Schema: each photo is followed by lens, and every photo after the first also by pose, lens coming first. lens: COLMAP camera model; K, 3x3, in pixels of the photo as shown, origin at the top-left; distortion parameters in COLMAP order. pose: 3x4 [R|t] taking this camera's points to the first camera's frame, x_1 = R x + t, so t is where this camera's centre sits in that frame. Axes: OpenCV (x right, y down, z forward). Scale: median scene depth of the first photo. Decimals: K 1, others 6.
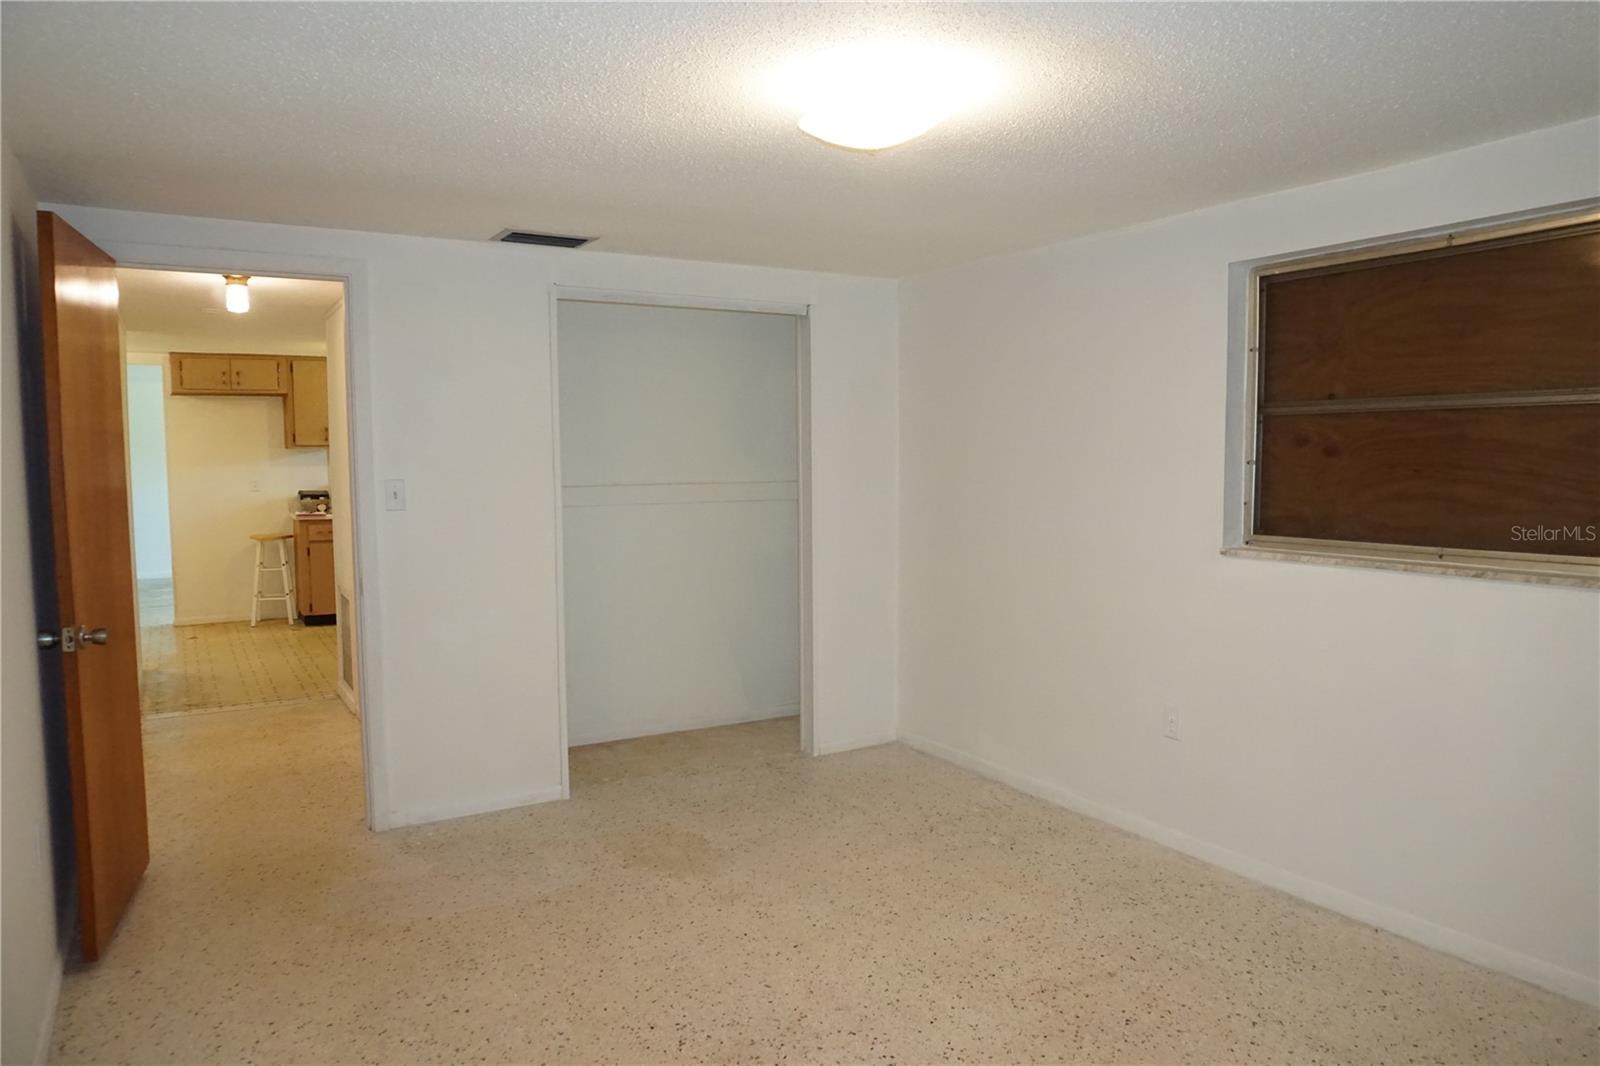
lens RADIAL K [[1060.5, 0, 800.0], [0, 1060.5, 533.0], [0, 0, 1]] dist [-0.056293, 0.032604]
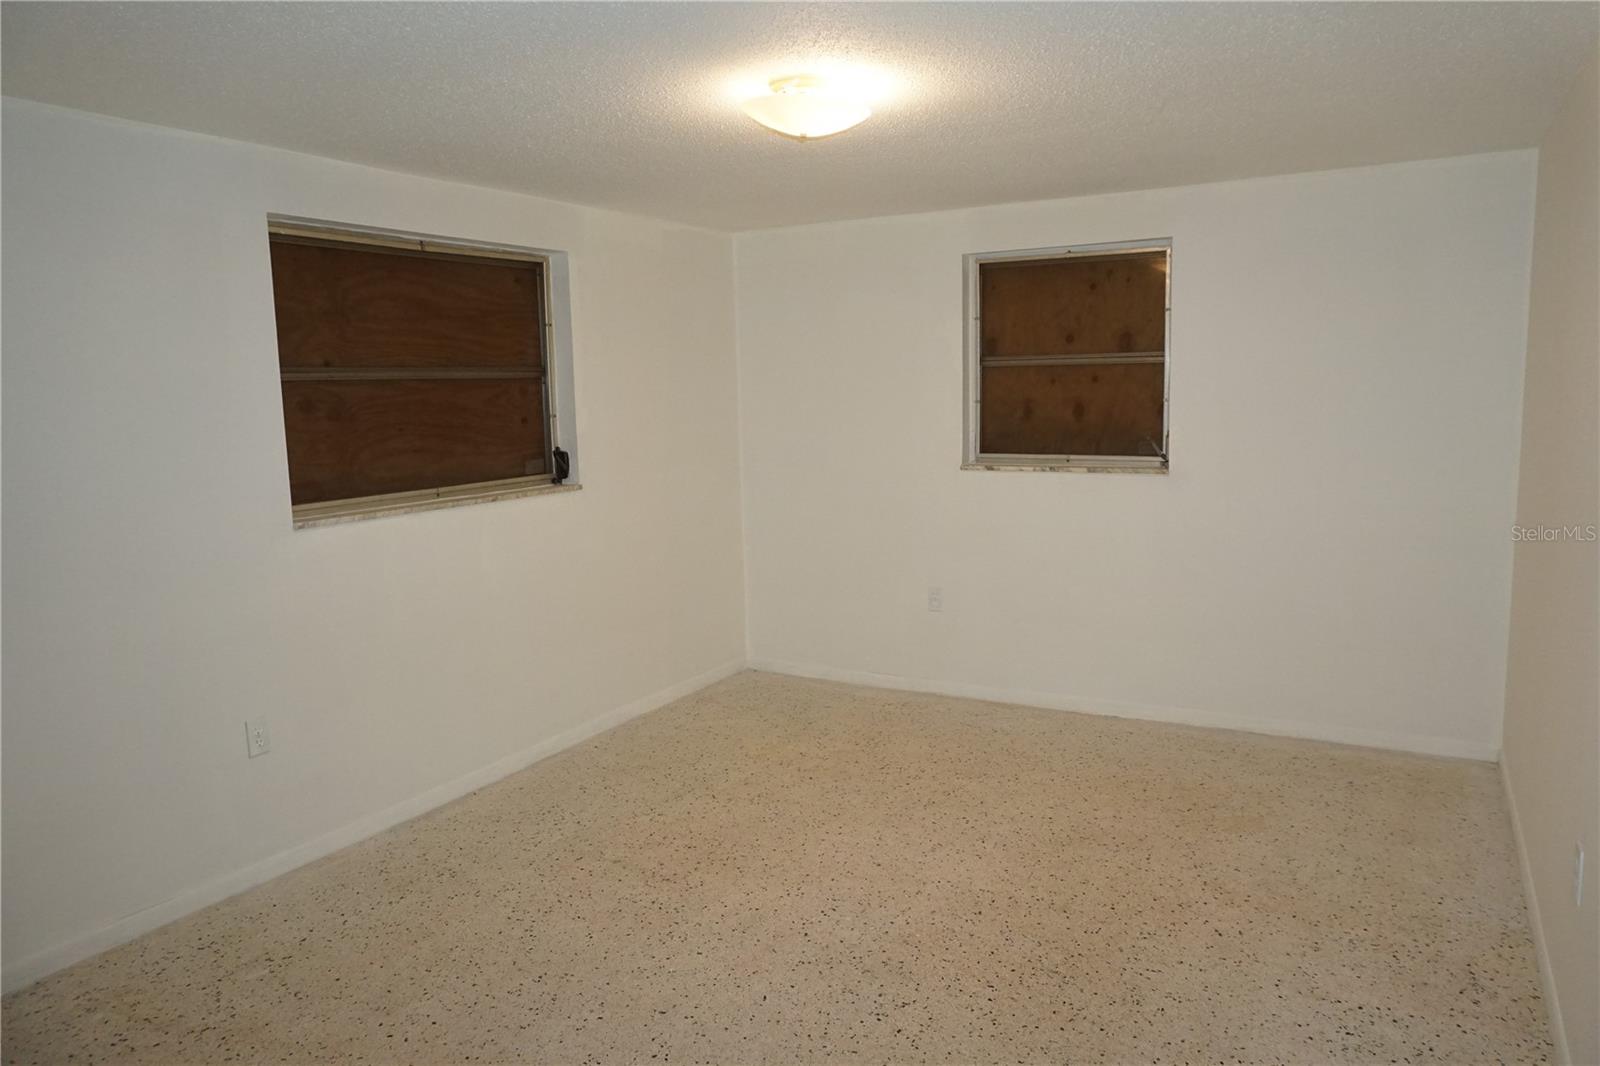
lens RADIAL K [[1060.5, 0, 800.0], [0, 1060.5, 533.0], [0, 0, 1]] dist [-0.056293, 0.032604]
pose [[-0.477305, -0.097114, 0.873355, -0.711330], [0.101183, 0.981190, 0.164403, -0.096443], [-0.872893, 0.166839, -0.458500, 1.178941]]
